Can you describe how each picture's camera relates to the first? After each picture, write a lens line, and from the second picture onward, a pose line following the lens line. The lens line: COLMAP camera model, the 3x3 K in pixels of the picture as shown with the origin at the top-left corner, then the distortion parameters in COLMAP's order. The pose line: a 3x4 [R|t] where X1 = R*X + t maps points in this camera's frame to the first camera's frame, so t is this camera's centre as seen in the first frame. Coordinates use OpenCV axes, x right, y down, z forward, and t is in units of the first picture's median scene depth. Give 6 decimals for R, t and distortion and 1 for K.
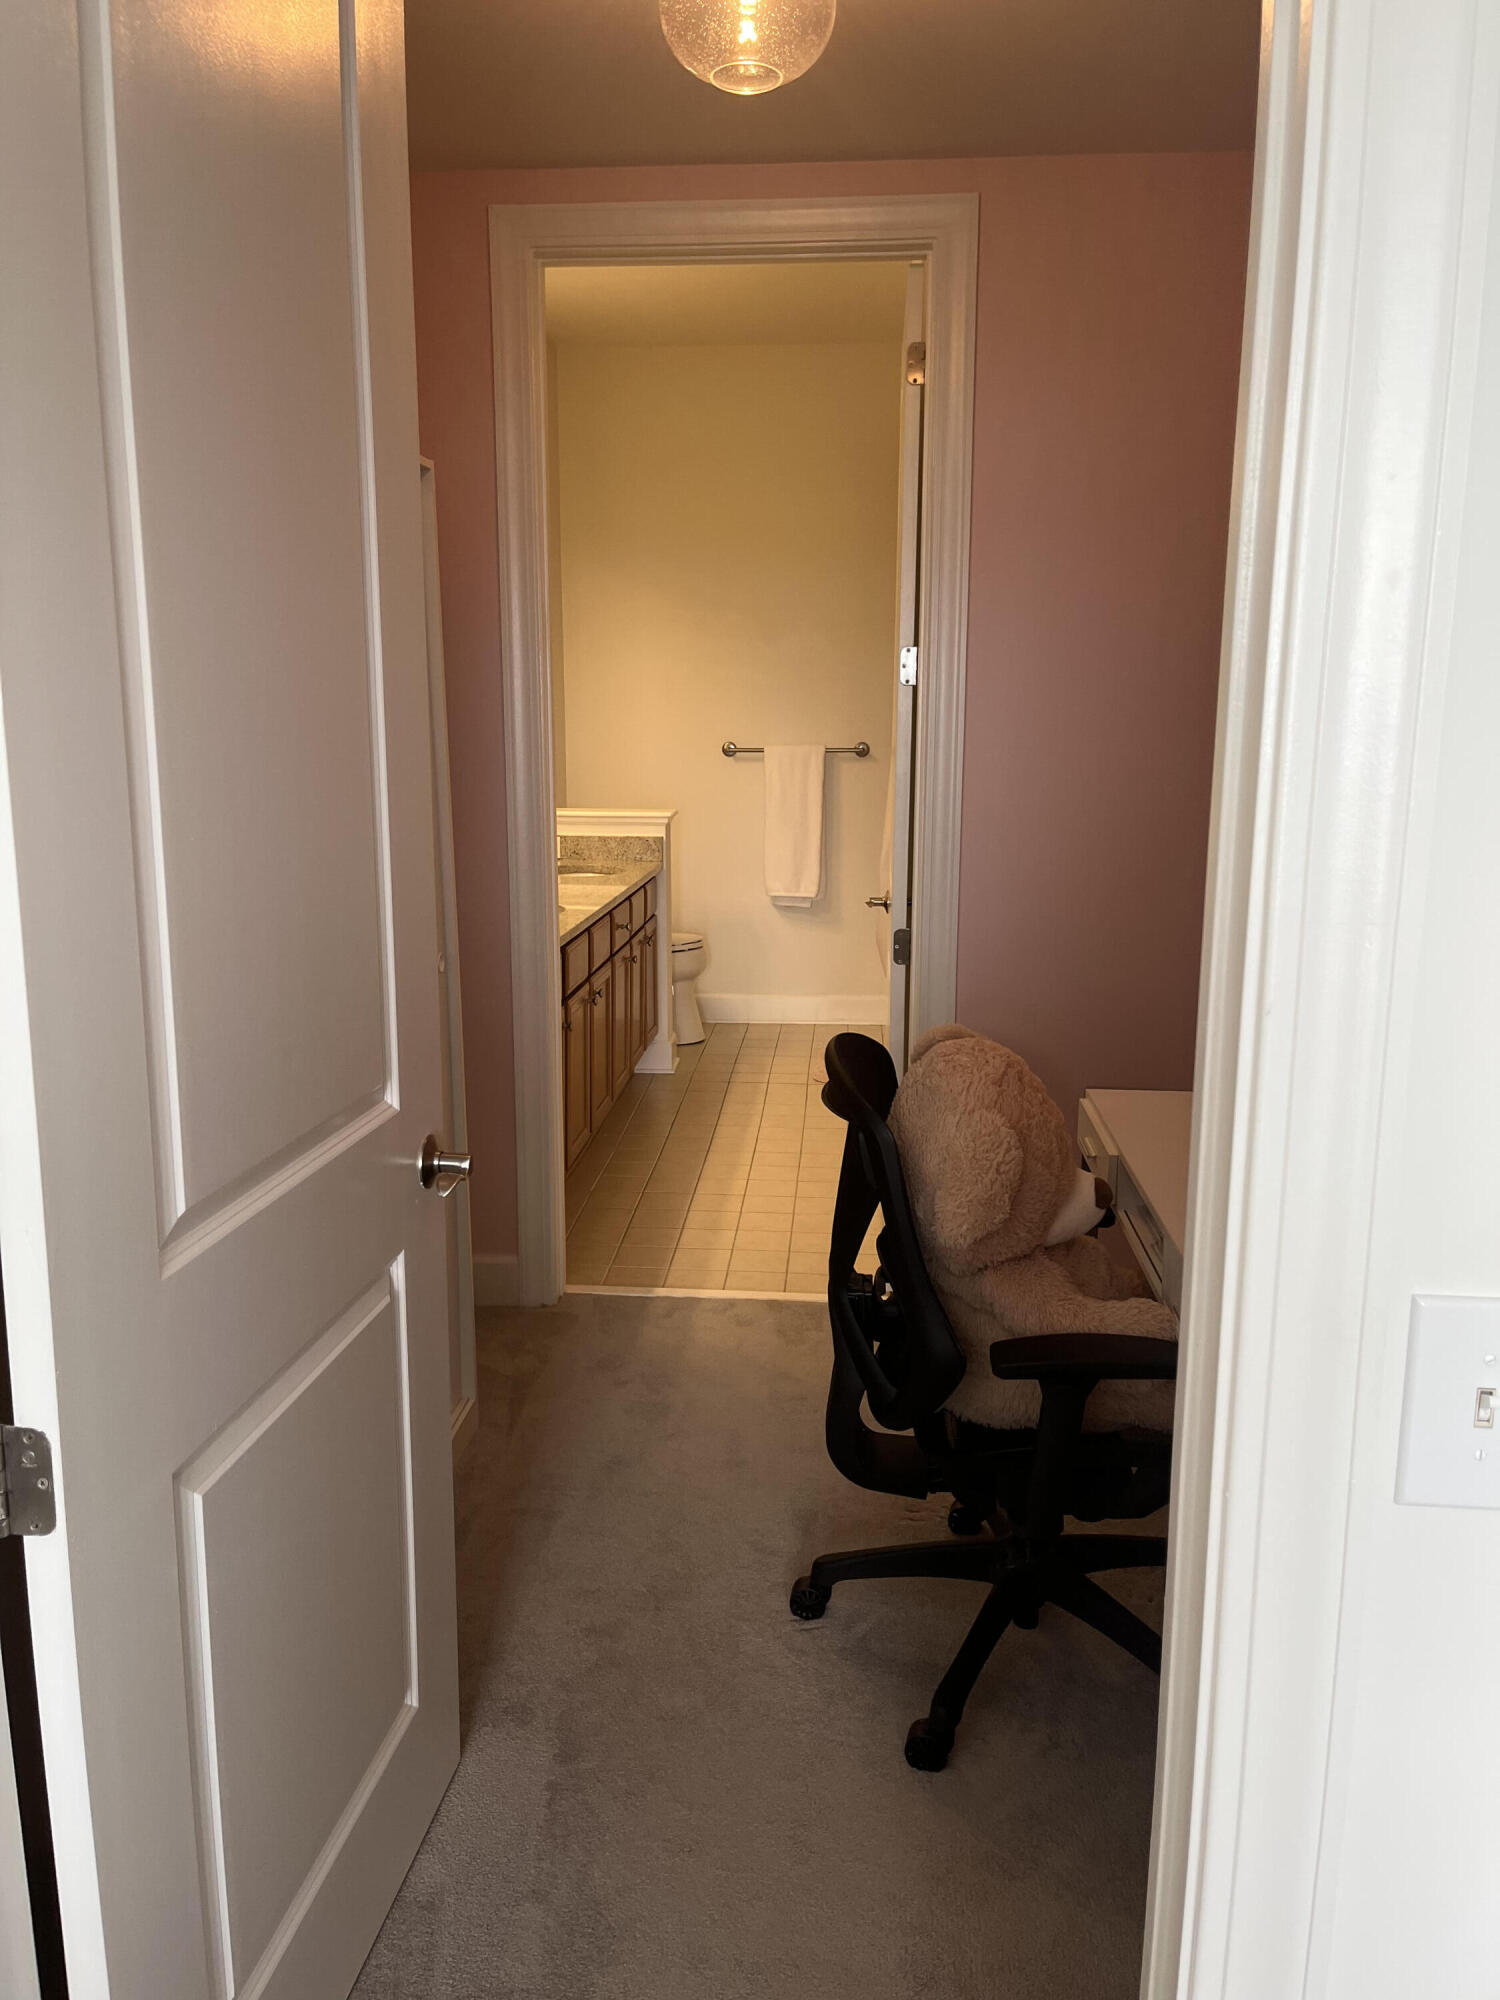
lens RADIAL K [[1480.9, 0, 750.0], [0, 1480.9, 1000.0], [0, 0, 1]] dist [0.460200, -0.000636]
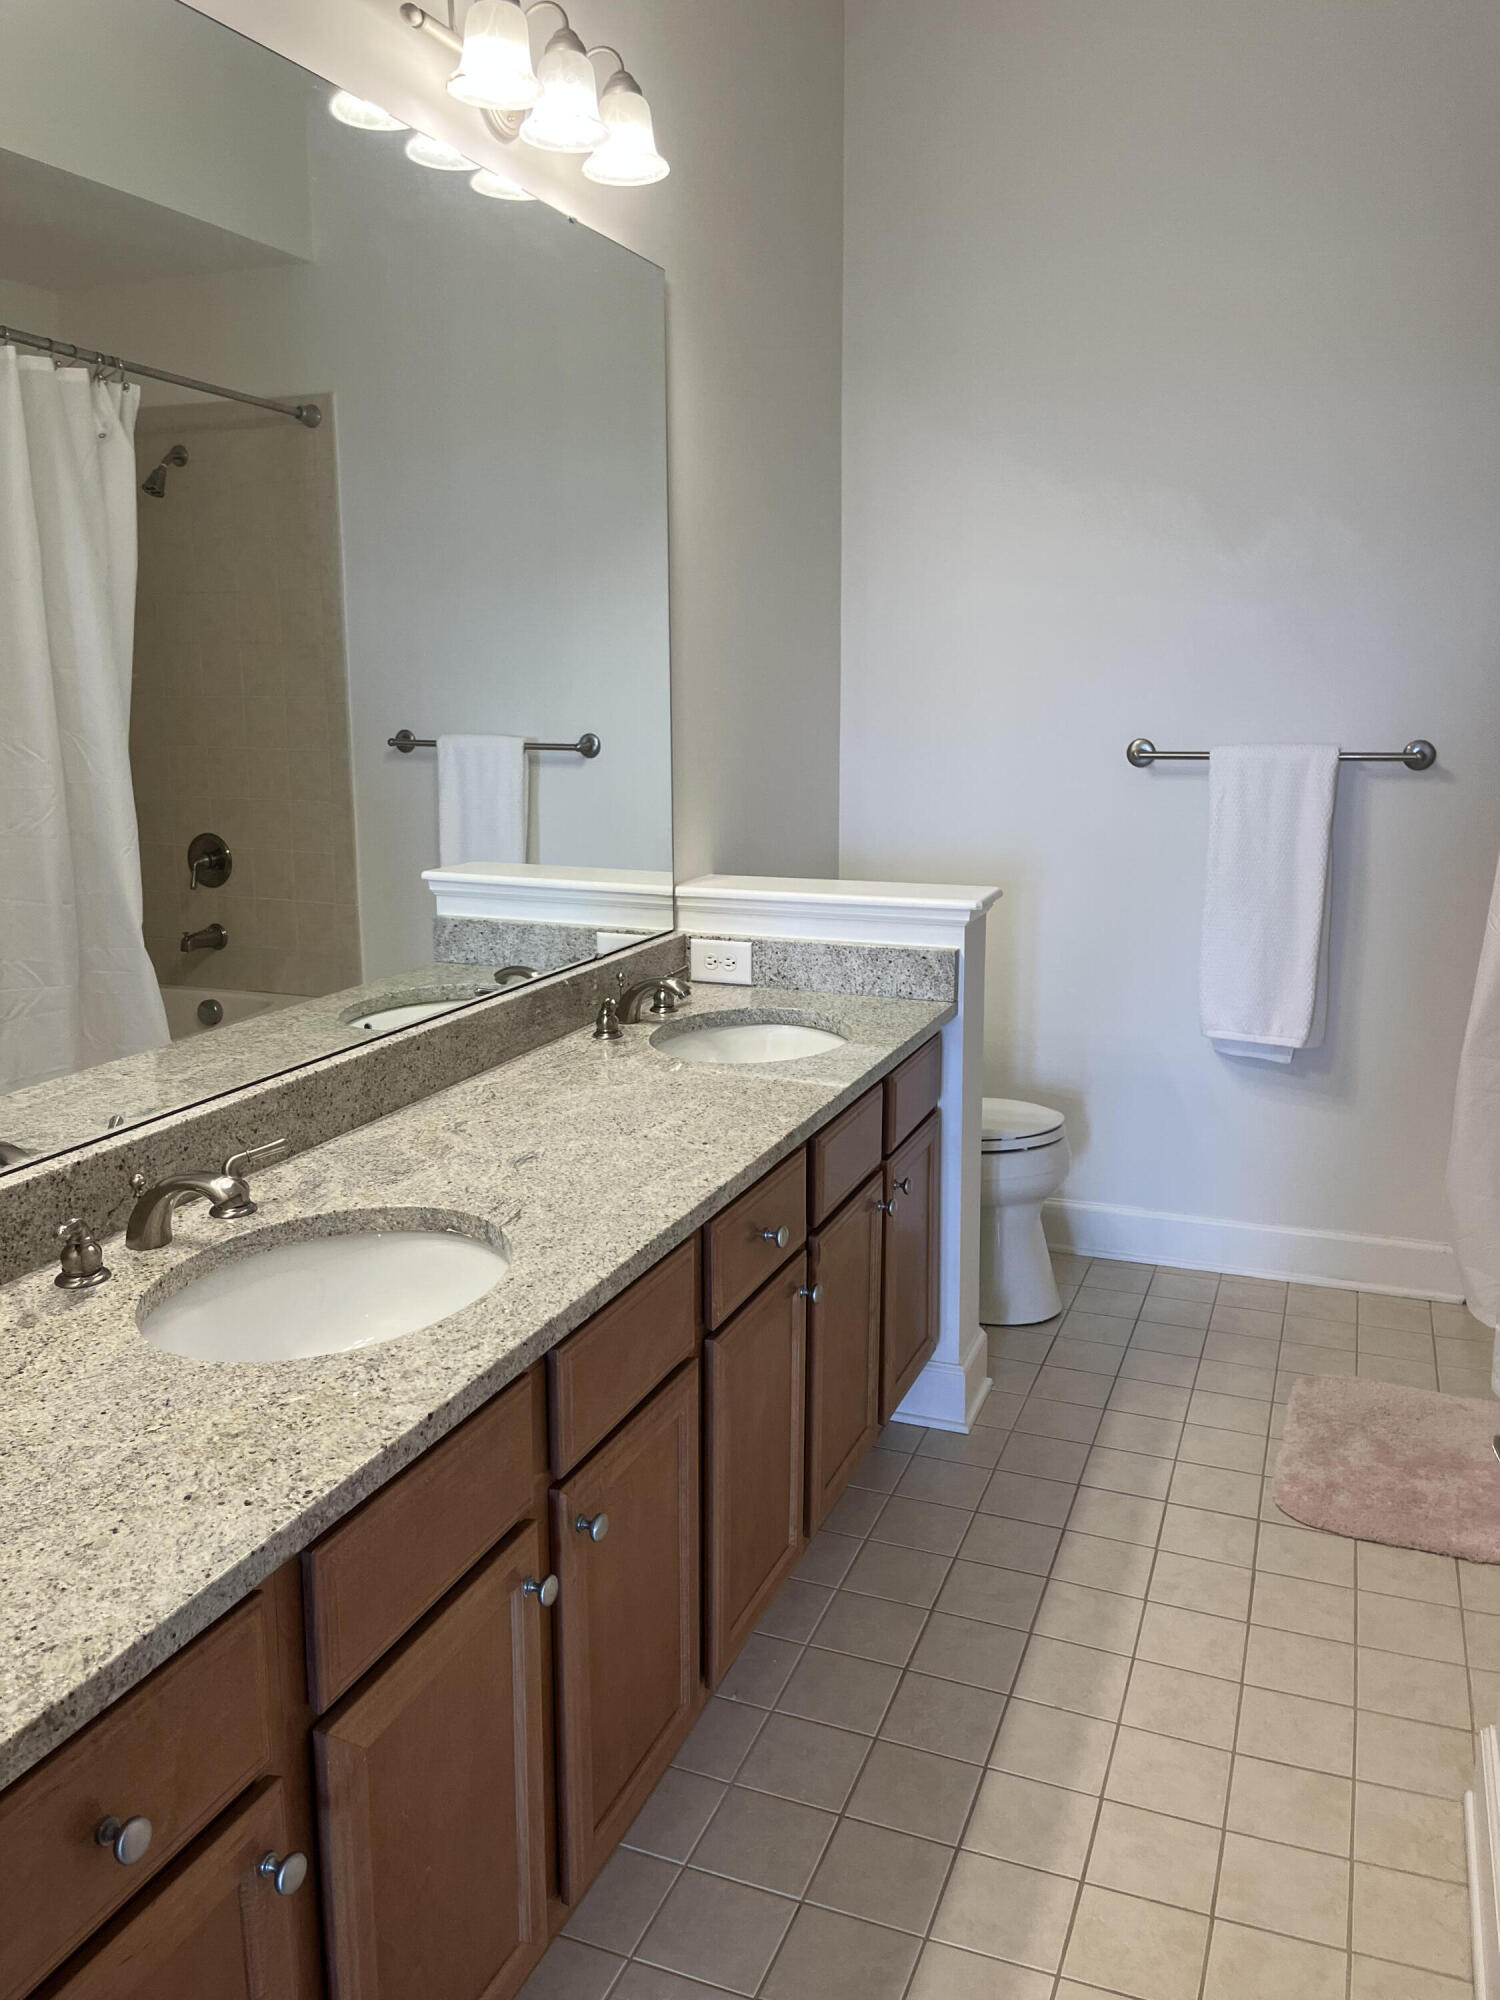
lens RADIAL K [[1540.6, 0, 745.4], [0, 1540.6, 1008.6], [0, 0, 1]] dist [0.030973, -0.003706]
pose [[0.954491, 0.051924, -0.293683, 0.018317], [-0.046373, 0.998590, 0.025836, -0.091506], [0.294611, -0.011041, 0.955554, 0.474288]]
